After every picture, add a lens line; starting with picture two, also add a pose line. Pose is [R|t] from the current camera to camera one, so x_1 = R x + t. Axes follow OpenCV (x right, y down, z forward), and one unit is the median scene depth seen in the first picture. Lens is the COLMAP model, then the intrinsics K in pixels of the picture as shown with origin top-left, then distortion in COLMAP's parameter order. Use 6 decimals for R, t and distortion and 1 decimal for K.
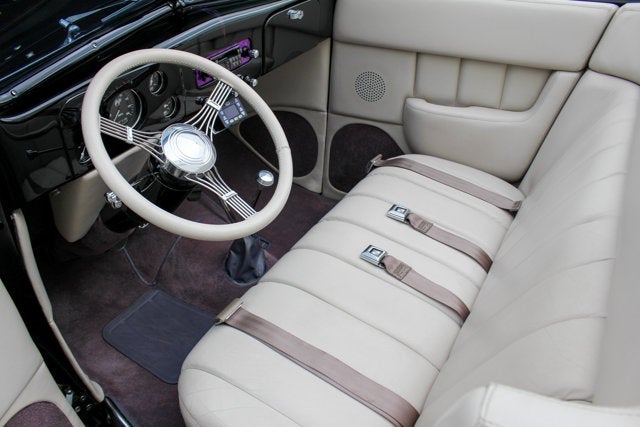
lens RADIAL K [[509.4, 0, 320.1], [0, 509.4, 205.1], [0, 0, 1]] dist [-0.157497, 0.116410]
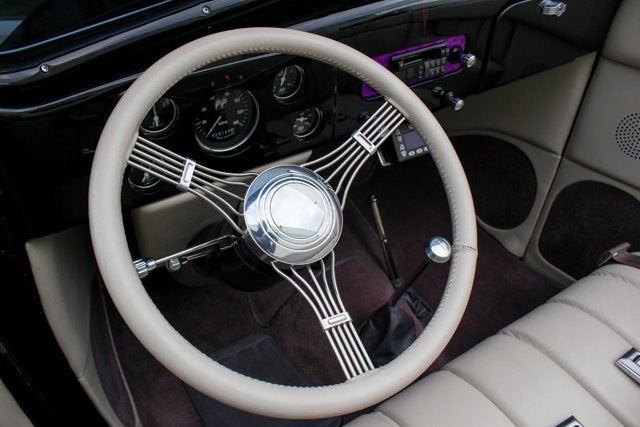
lens RADIAL K [[509.4, 0, 320.1], [0, 509.4, 205.1], [0, 0, 1]] dist [-0.157497, 0.116410]
pose [[0.890888, 0.263159, -0.370224, -0.018466], [-0.250895, 0.964546, 0.081868, -0.124719], [0.378642, 0.019952, 0.925328, 0.340690]]
